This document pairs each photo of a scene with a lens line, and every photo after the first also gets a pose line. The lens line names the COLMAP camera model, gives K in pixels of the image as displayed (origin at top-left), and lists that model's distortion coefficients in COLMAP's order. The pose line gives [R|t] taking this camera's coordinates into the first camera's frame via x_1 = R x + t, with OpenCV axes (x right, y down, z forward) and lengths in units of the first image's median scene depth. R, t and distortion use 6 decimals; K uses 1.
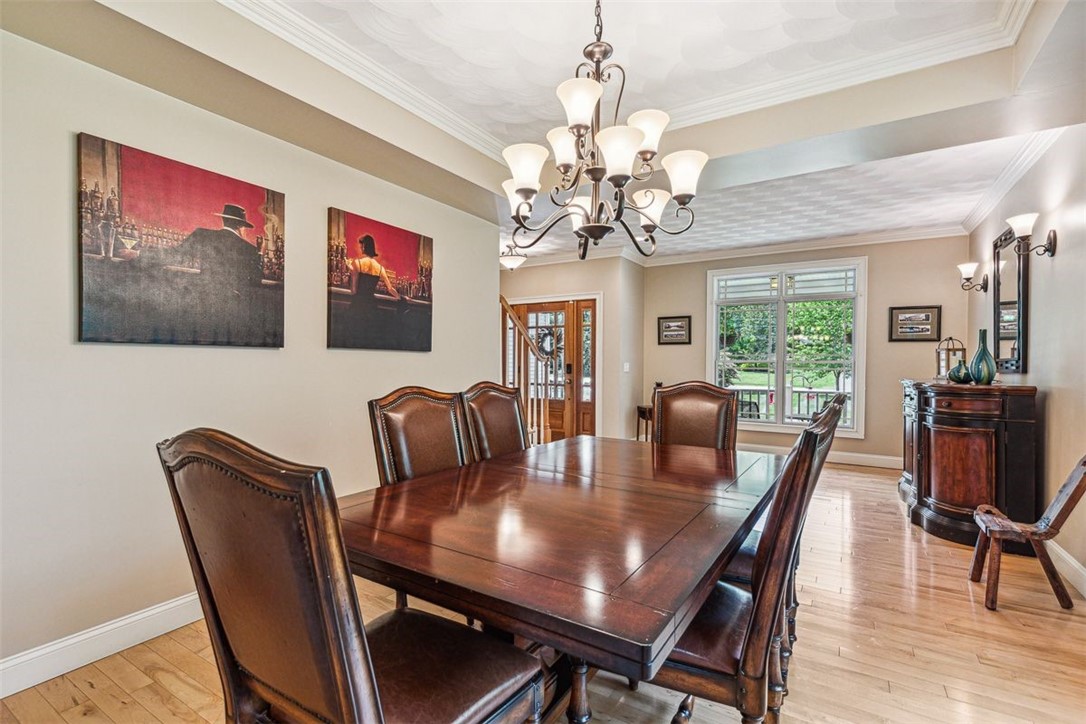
lens RADIAL K [[489.2, 0, 539.6], [0, 489.2, 370.5], [0, 0, 1]] dist [0.001610, -0.000138]
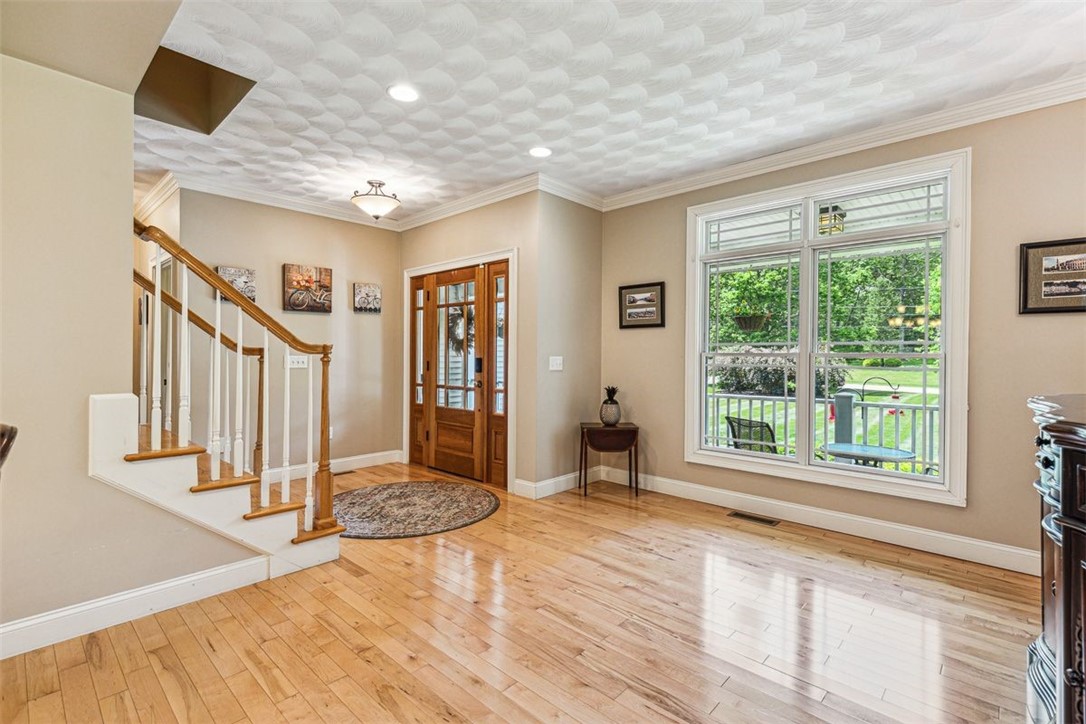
lens RADIAL K [[499.0, 0, 545.3], [0, 499.0, 360.3], [0, 0, 1]] dist [0.010563, -0.000835]
pose [[0.983289, 0.002154, -0.182038, 0.281567], [-0.003940, 0.999948, -0.009450, -0.004103], [0.182009, 0.010010, 0.983246, 0.346479]]
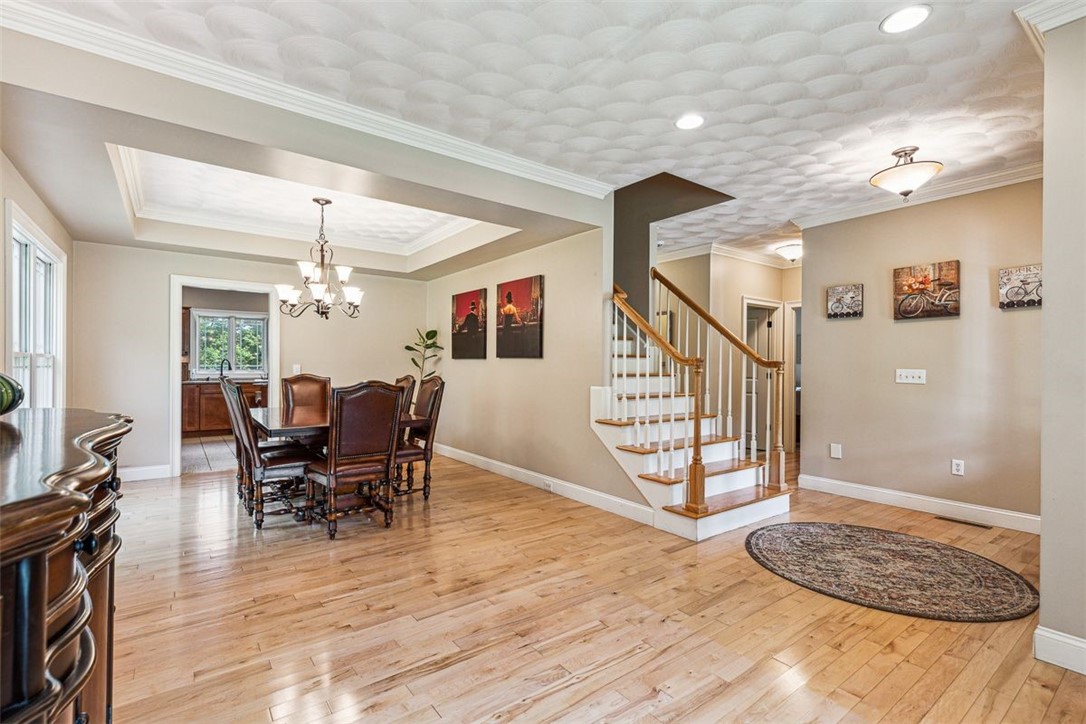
lens RADIAL K [[499.0, 0, 545.3], [0, 499.0, 360.3], [0, 0, 1]] dist [0.010563, -0.000835]
pose [[-0.351829, -0.012884, -0.935976, 0.581543], [-0.024170, 0.999697, -0.004676, -0.014039], [0.935752, 0.020977, -0.352034, 0.814391]]
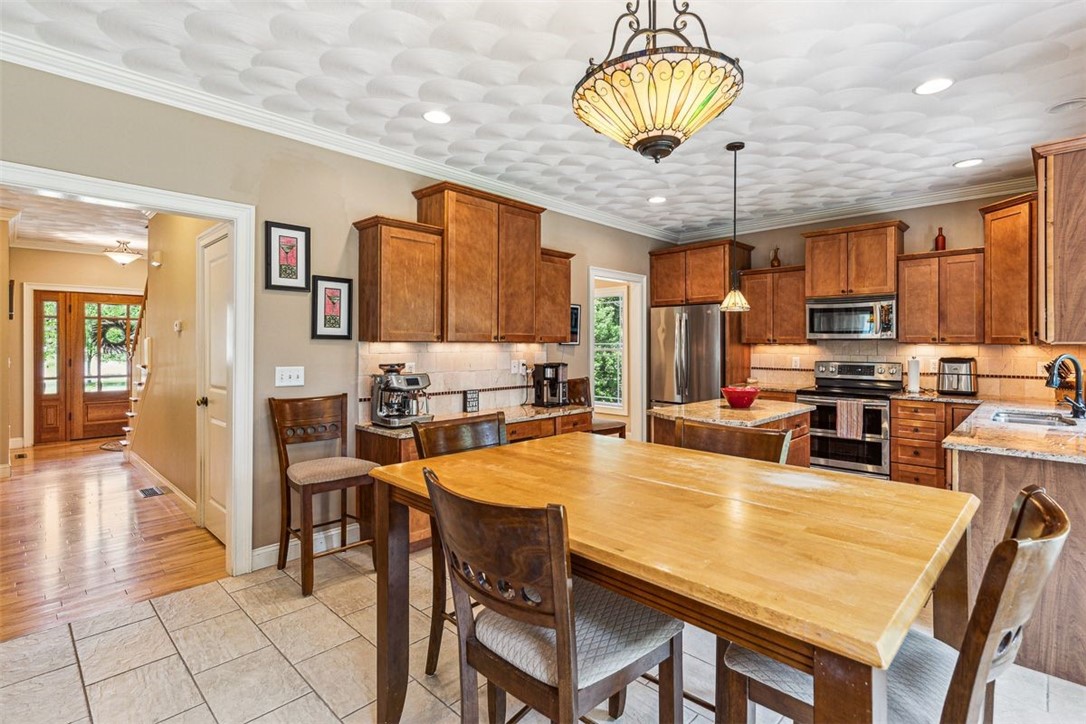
lens RADIAL K [[499.0, 0, 545.3], [0, 499.0, 360.3], [0, 0, 1]] dist [0.010563, -0.000835]
pose [[0.212255, -0.029443, 0.976771, -0.849718], [0.020162, 0.999465, 0.025746, -0.013243], [-0.977006, 0.014229, 0.212735, -0.081195]]
